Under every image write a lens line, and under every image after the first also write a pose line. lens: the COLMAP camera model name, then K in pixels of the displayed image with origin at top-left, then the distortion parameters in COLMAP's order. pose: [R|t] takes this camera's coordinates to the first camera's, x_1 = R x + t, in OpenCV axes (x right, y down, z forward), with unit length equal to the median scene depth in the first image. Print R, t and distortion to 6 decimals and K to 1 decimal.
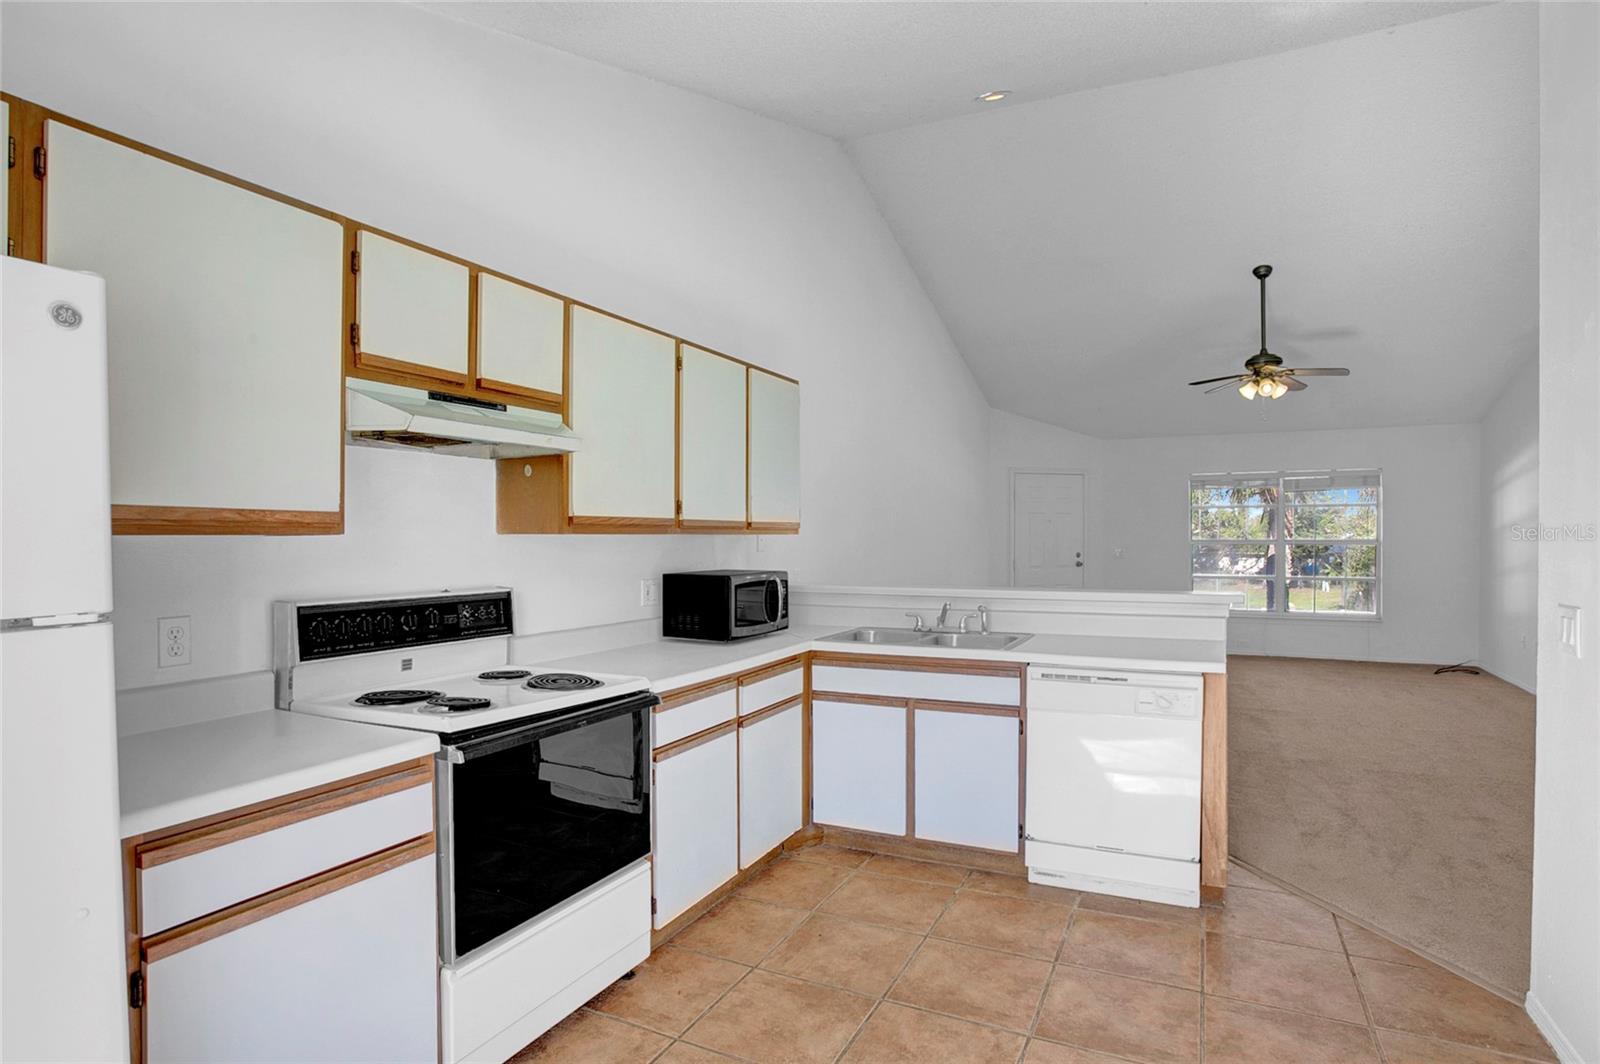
lens RADIAL K [[846.1, 0, 800.0], [0, 846.1, 532.0], [0, 0, 1]] dist [-0.020657, 0.000105]
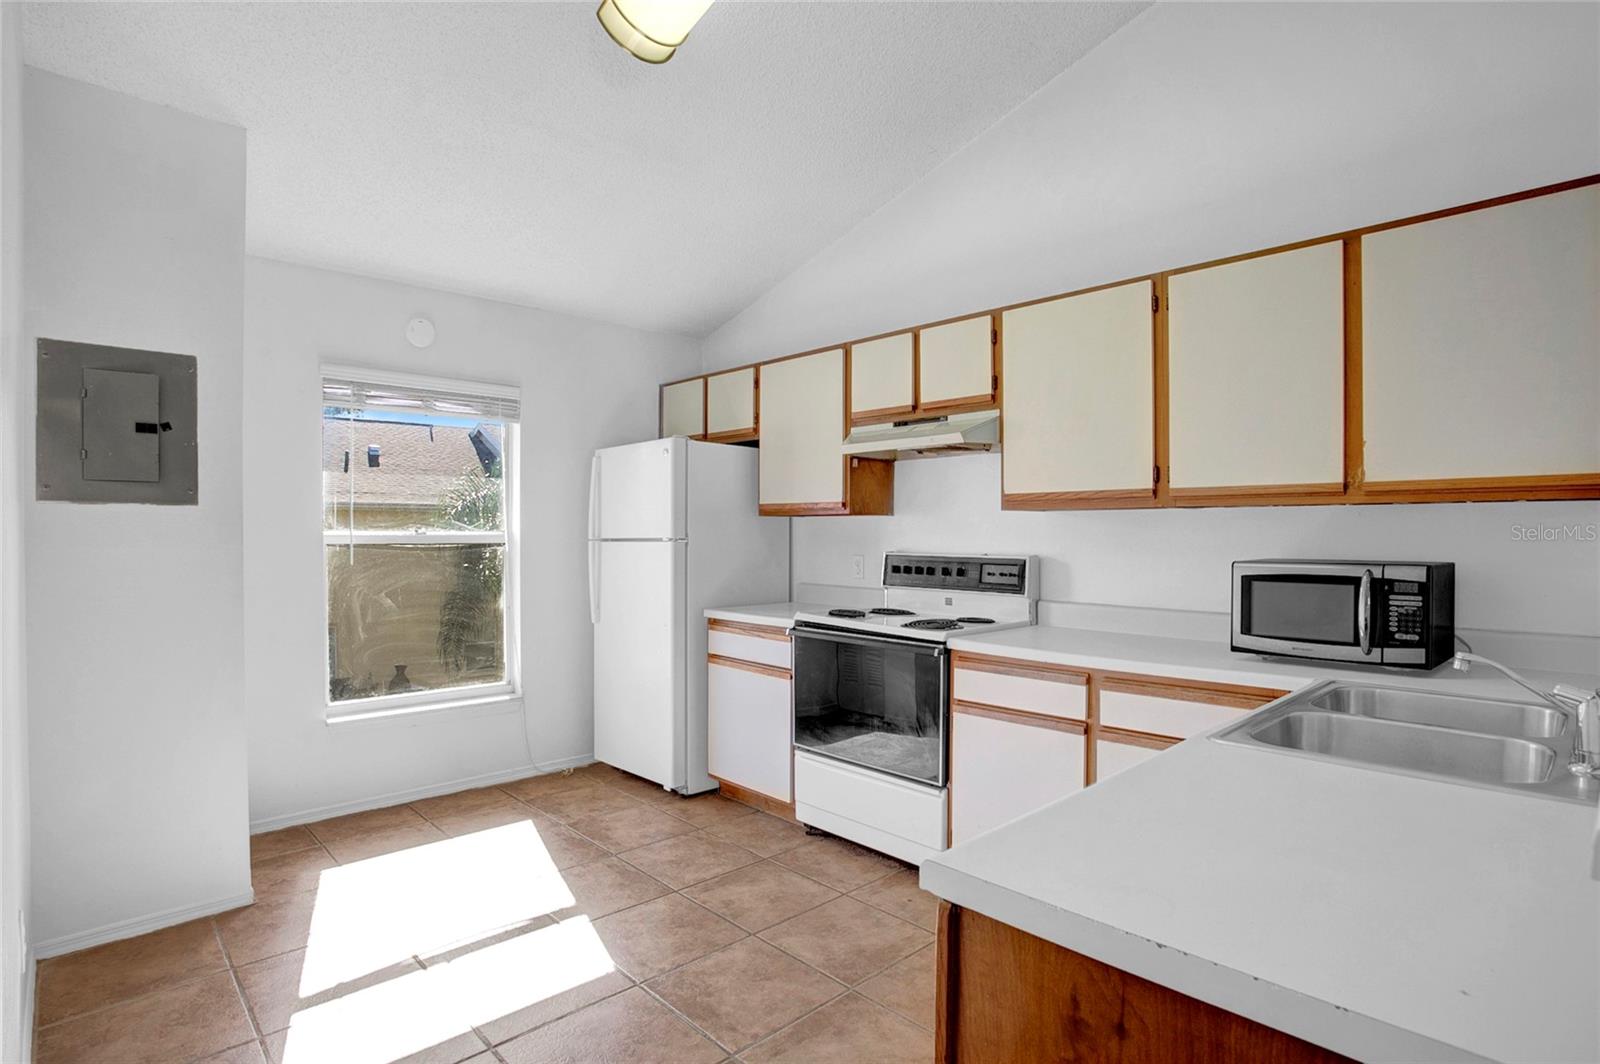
lens RADIAL K [[819.2, 0, 795.3], [0, 819.2, 536.9], [0, 0, 1]] dist [-0.000542, 0.000102]
pose [[-0.351025, -0.001498, -0.936365, 0.792853], [-0.000531, 0.999999, -0.001401, 0.037319], [0.936366, 0.000006, -0.351025, 1.016299]]
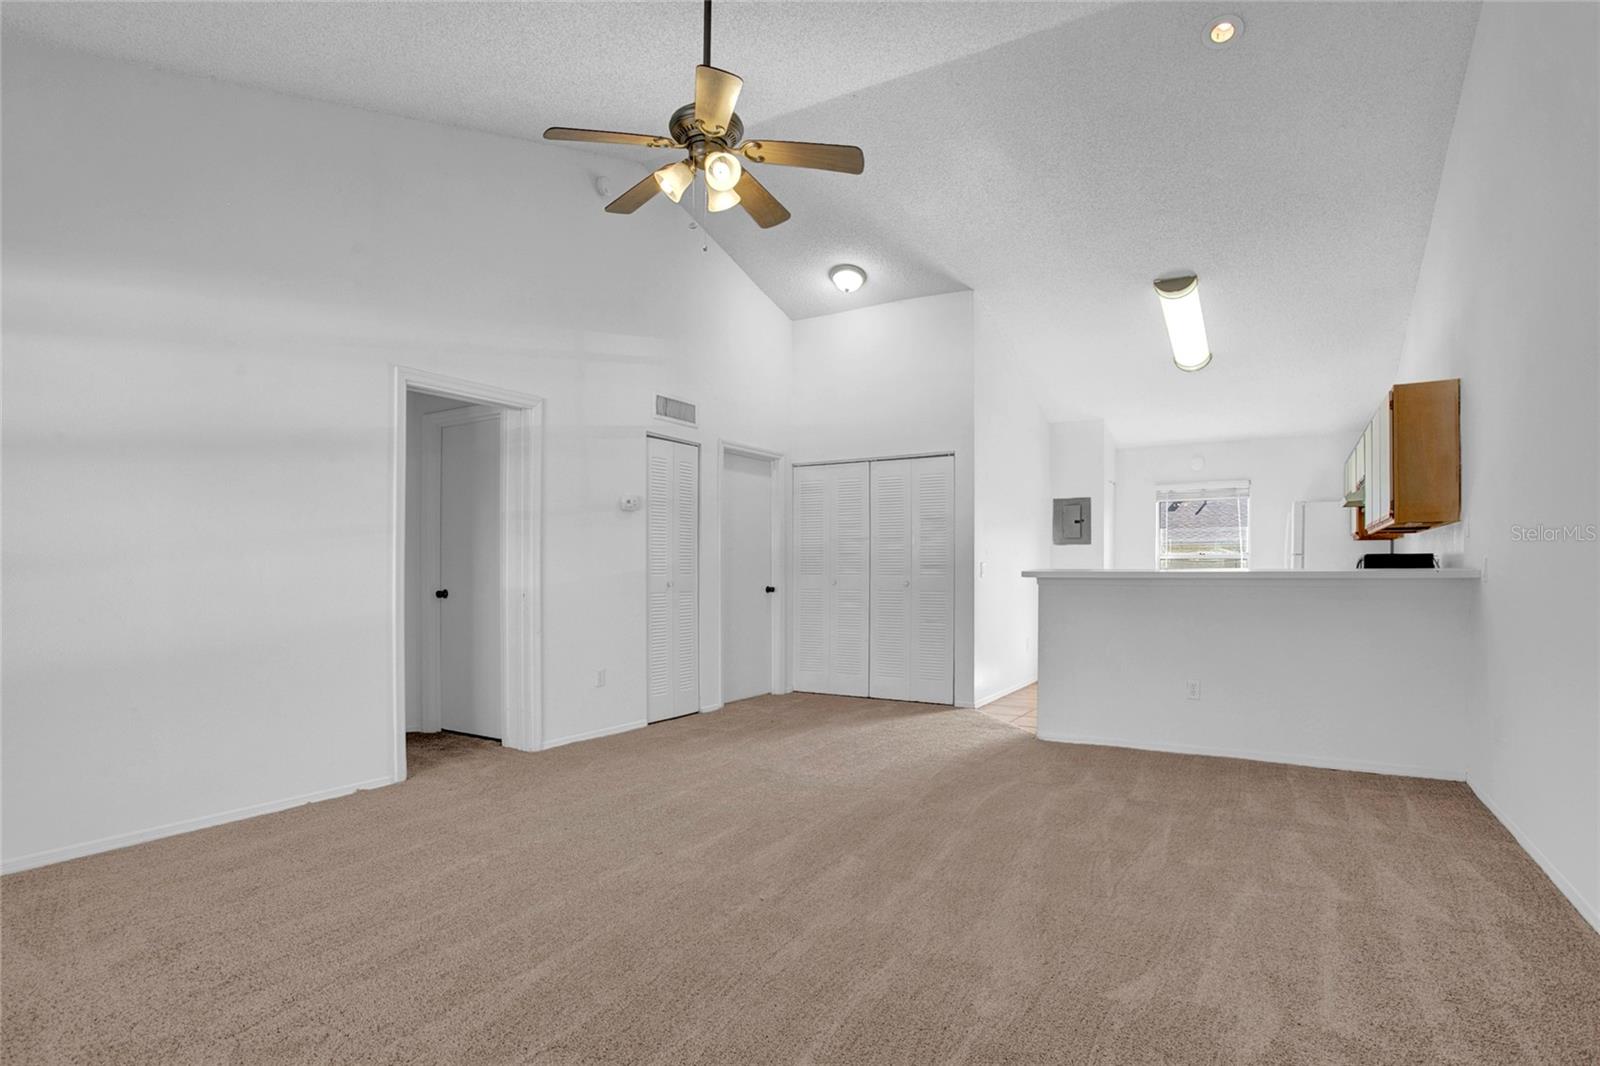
lens RADIAL K [[825.3, 0, 796.0], [0, 825.3, 571.3], [0, 0, 1]] dist [-0.050025, 0.000025]
pose [[-0.997392, -0.006570, 0.071870, 0.983301], [-0.006706, 0.999976, -0.001641, 0.103470], [-0.071858, -0.002119, -0.997413, 2.921966]]
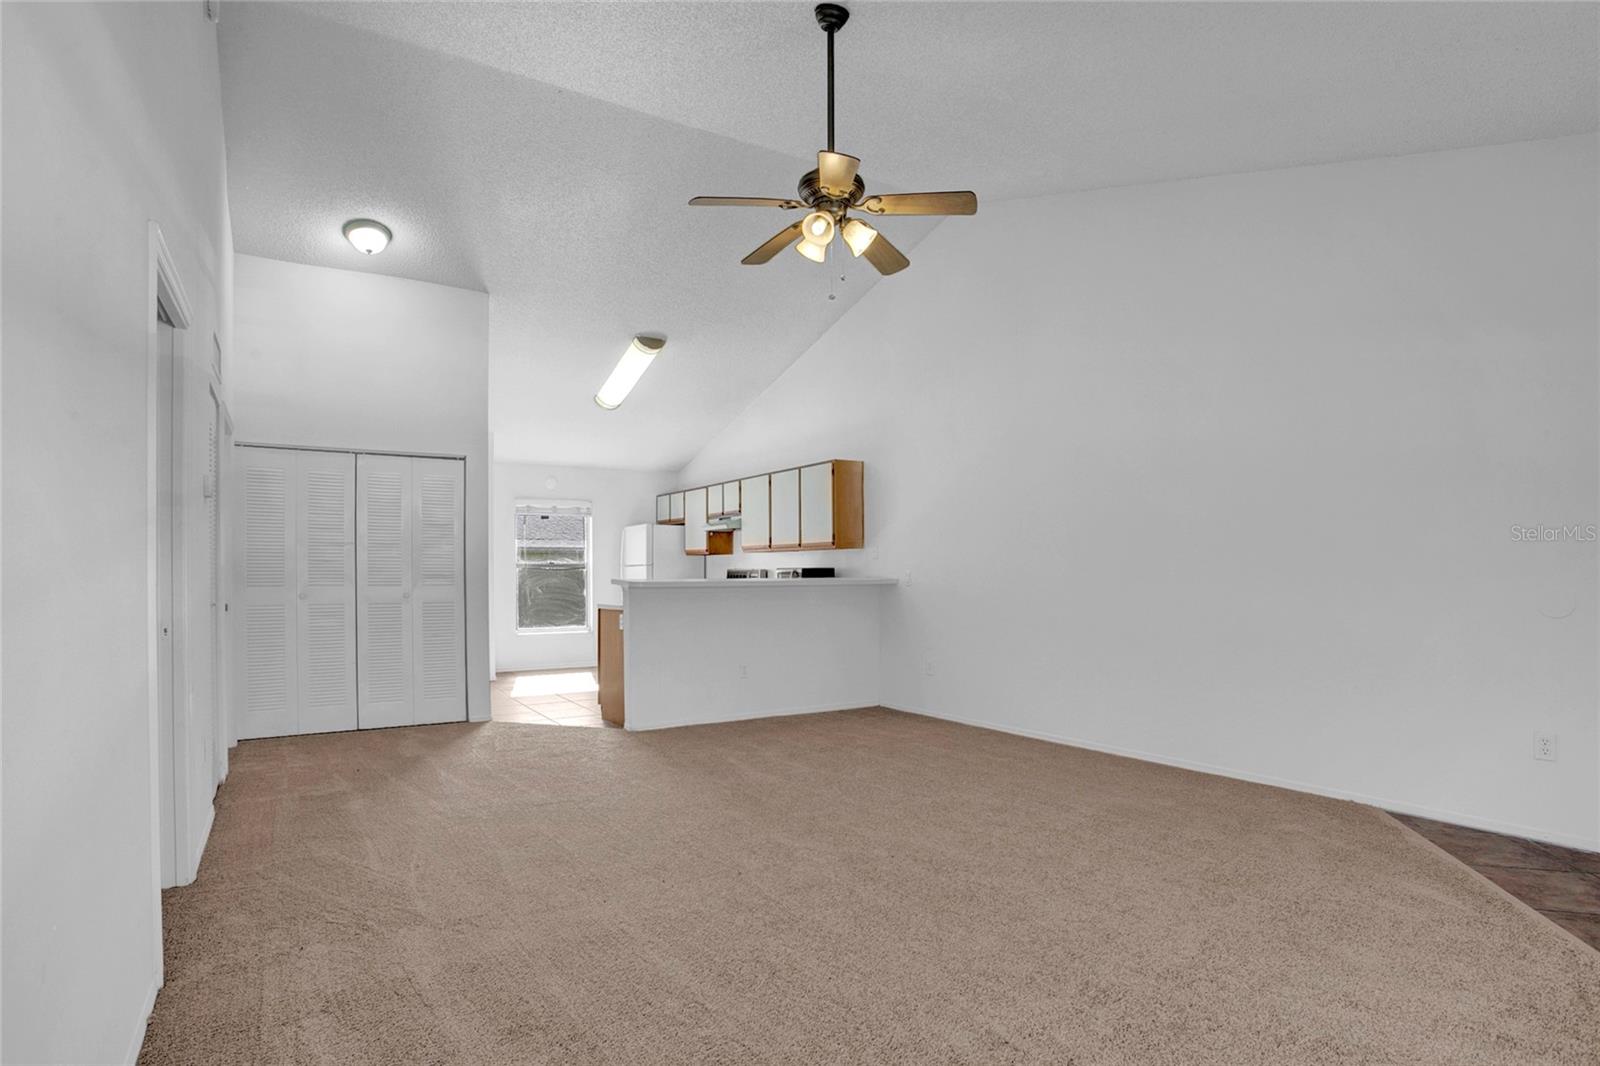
lens RADIAL K [[825.3, 0, 796.0], [0, 825.3, 571.3], [0, 0, 1]] dist [-0.050025, 0.000025]
pose [[-0.524400, -0.007487, -0.851439, 2.033007], [0.000064, 0.999961, -0.008833, 0.090366], [0.851472, -0.004686, -0.524379, 2.517955]]
